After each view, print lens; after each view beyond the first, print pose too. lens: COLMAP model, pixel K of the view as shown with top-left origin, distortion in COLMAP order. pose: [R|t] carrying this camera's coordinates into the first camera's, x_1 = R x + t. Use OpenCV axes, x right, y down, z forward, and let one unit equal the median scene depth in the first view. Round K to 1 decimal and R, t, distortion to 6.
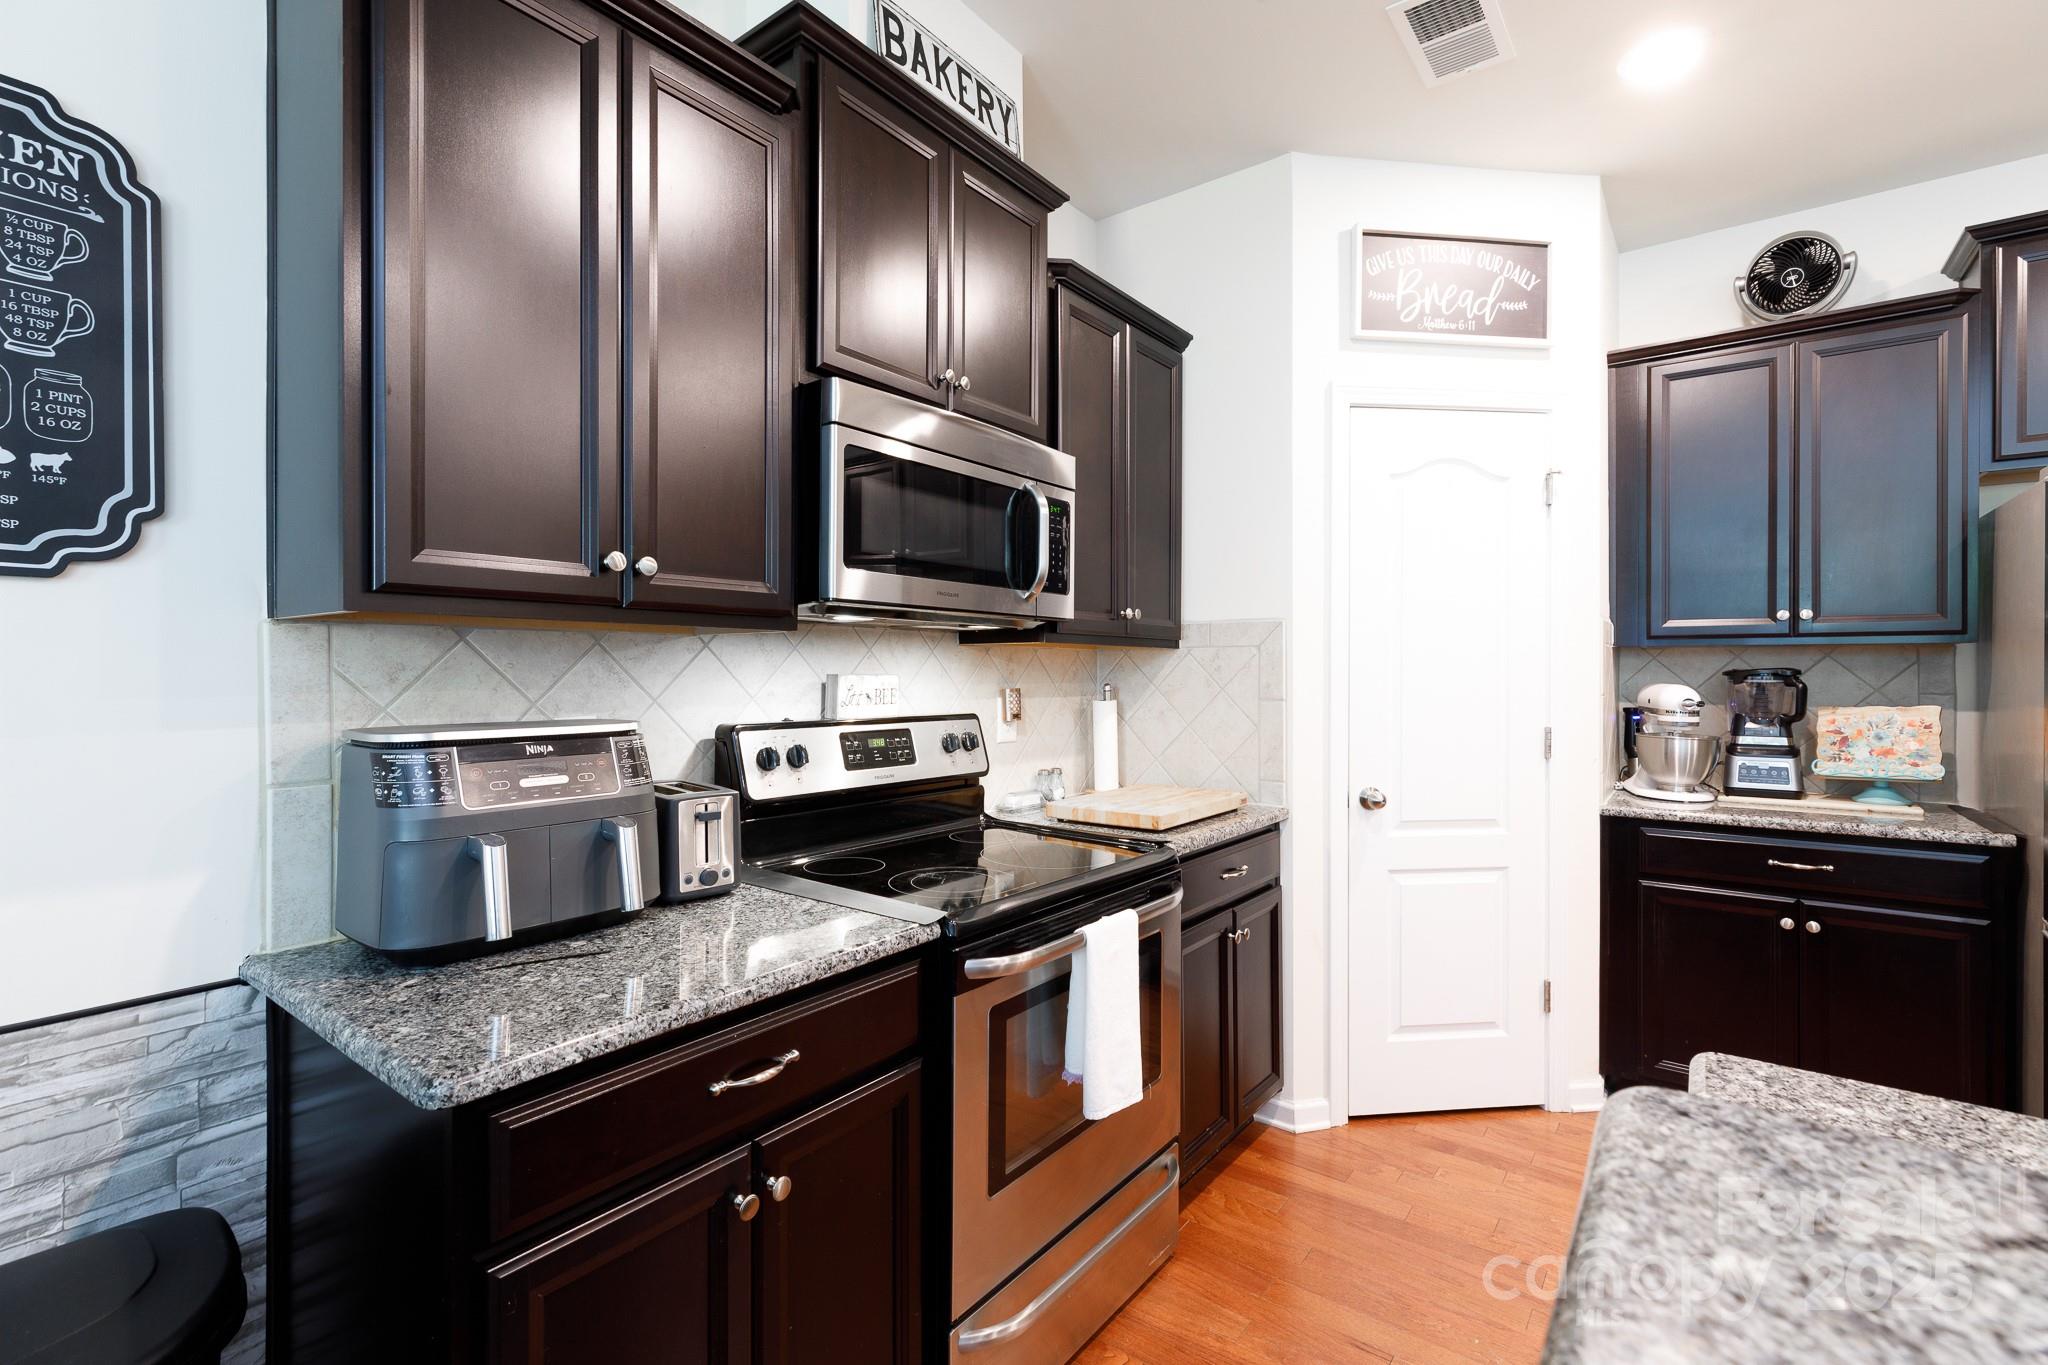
lens RADIAL K [[914.9, 0, 1027.8], [0, 914.9, 670.1], [0, 0, 1]] dist [0.004703, -0.000146]
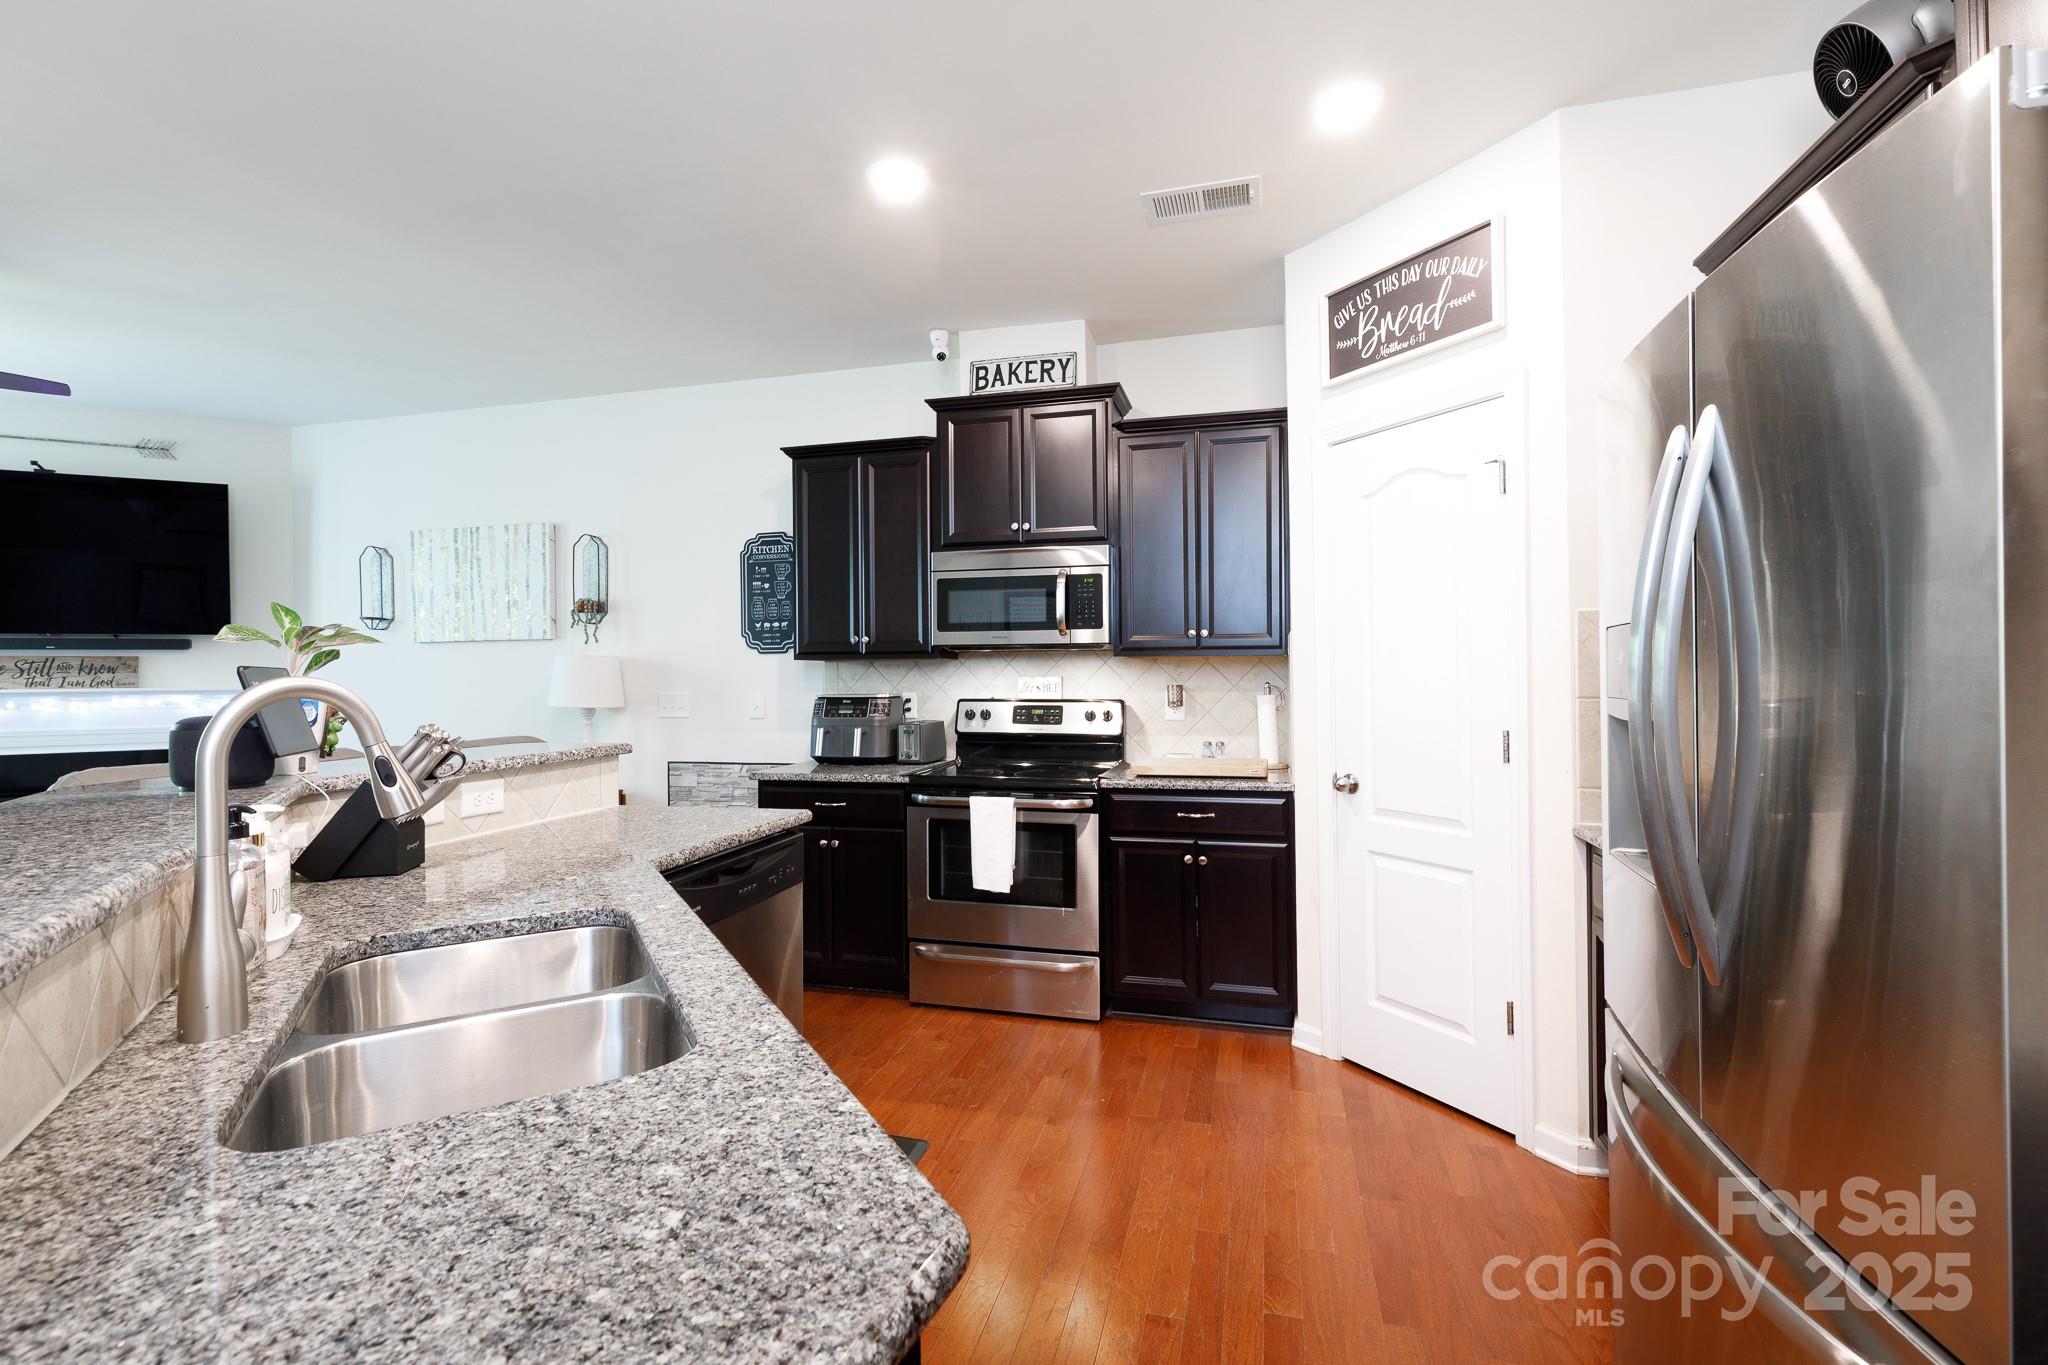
lens RADIAL K [[914.9, 0, 1023.2], [0, 914.9, 671.5], [0, 0, 1]] dist [0.004703, -0.000146]
pose [[0.378734, -0.007246, -0.925477, 1.277957], [0.008815, 0.999952, -0.004221, 0.001712], [0.925464, -0.006559, 0.378780, 0.191332]]
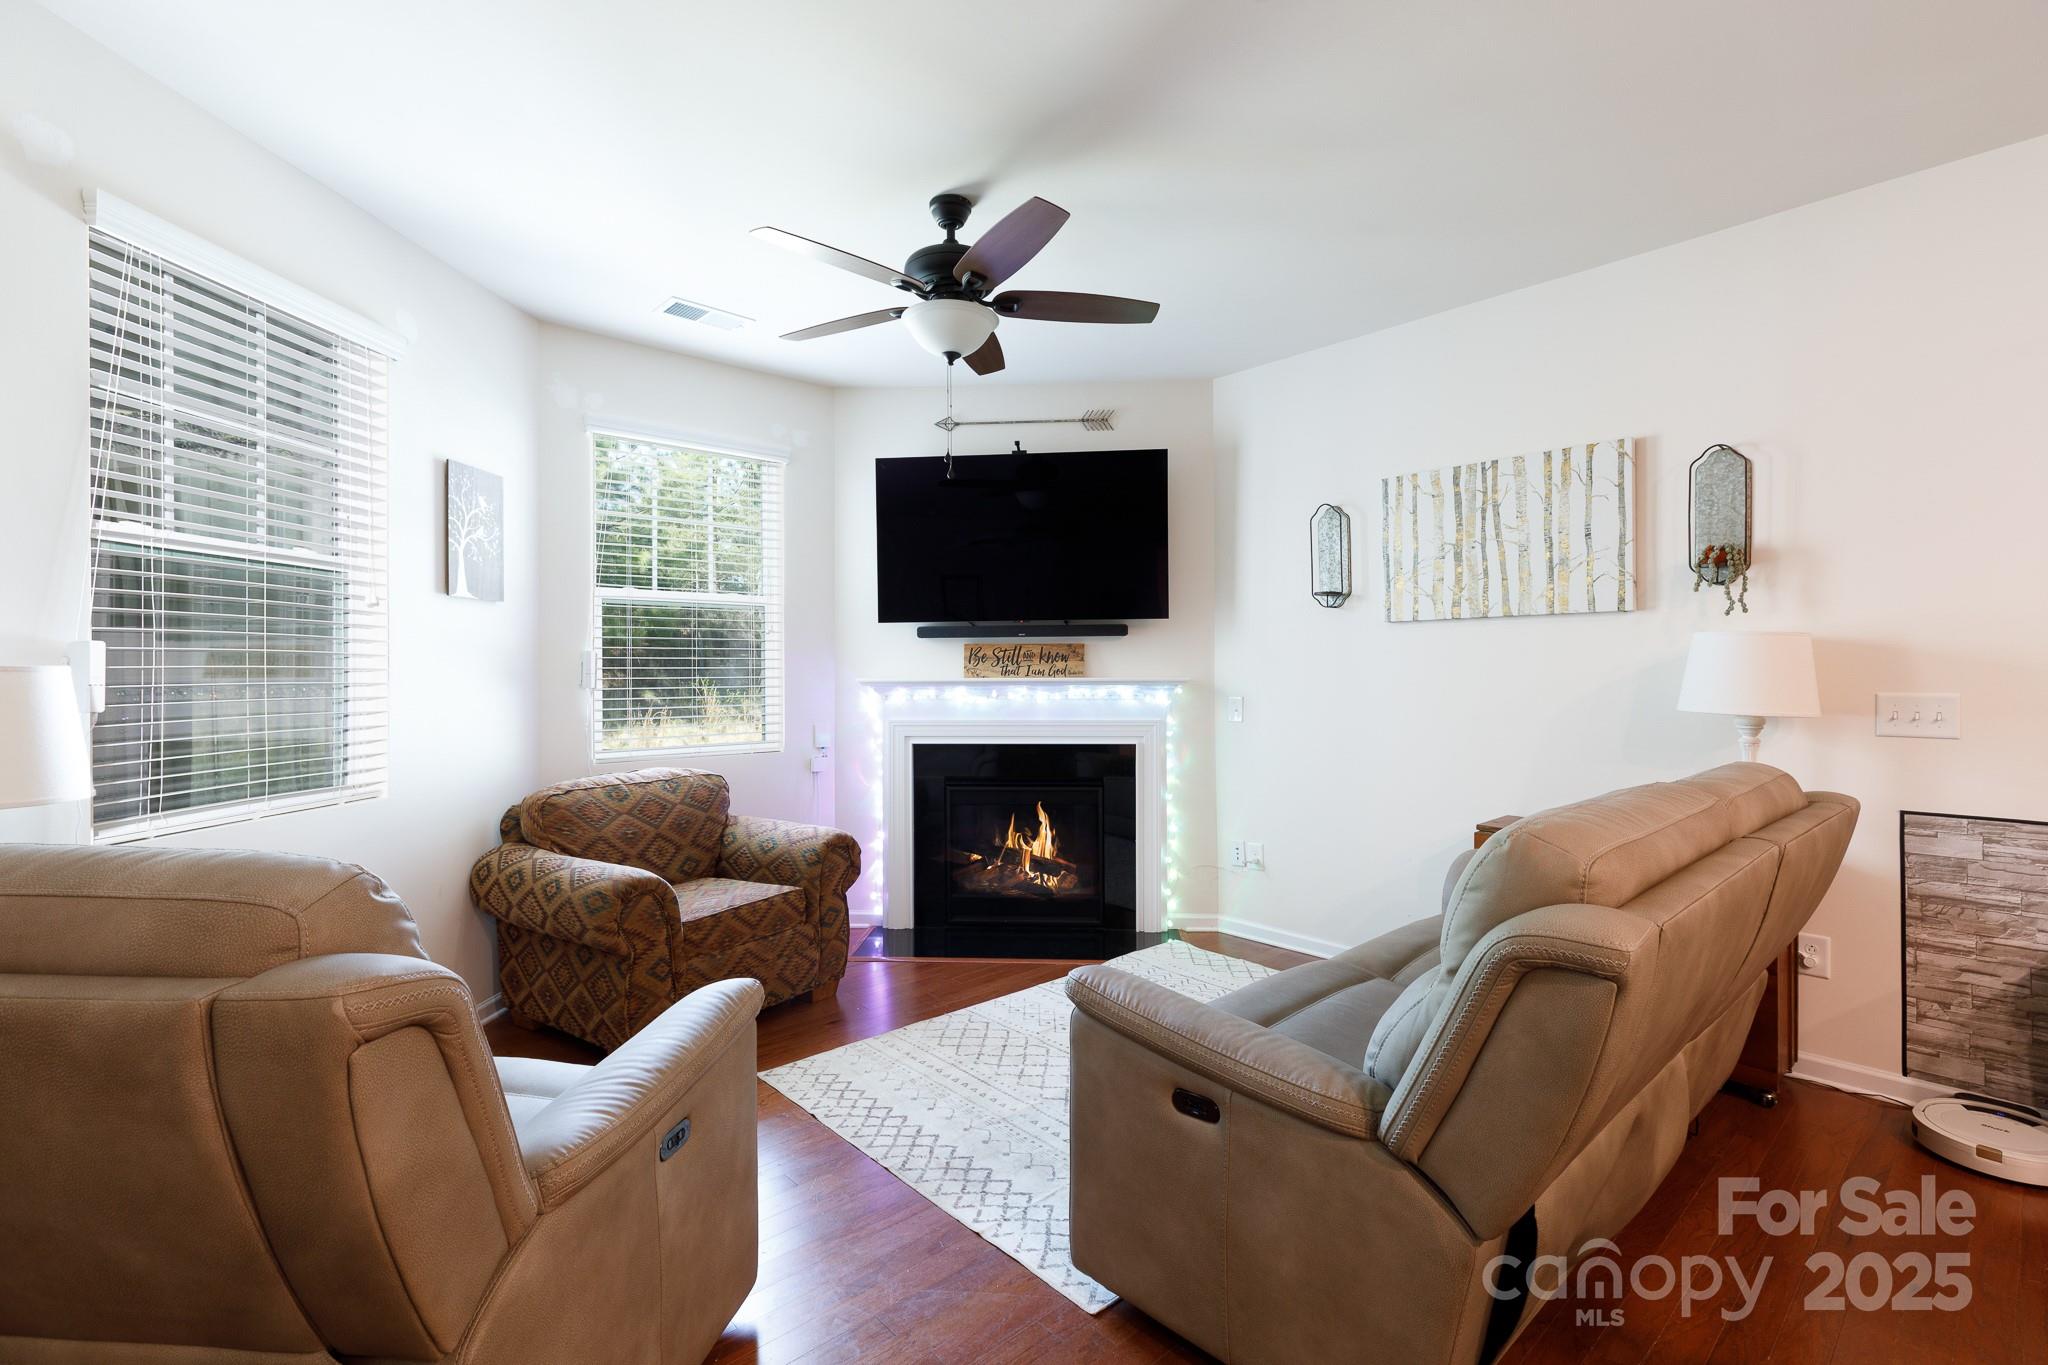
lens RADIAL K [[914.9, 0, 1021.1], [0, 914.9, 680.7], [0, 0, 1]] dist [0.004703, -0.000146]
pose [[-0.189860, 0.011772, -0.981740, 0.604449], [0.004509, 0.999928, 0.011118, -0.002291], [0.981801, -0.002316, -0.189900, -0.555176]]
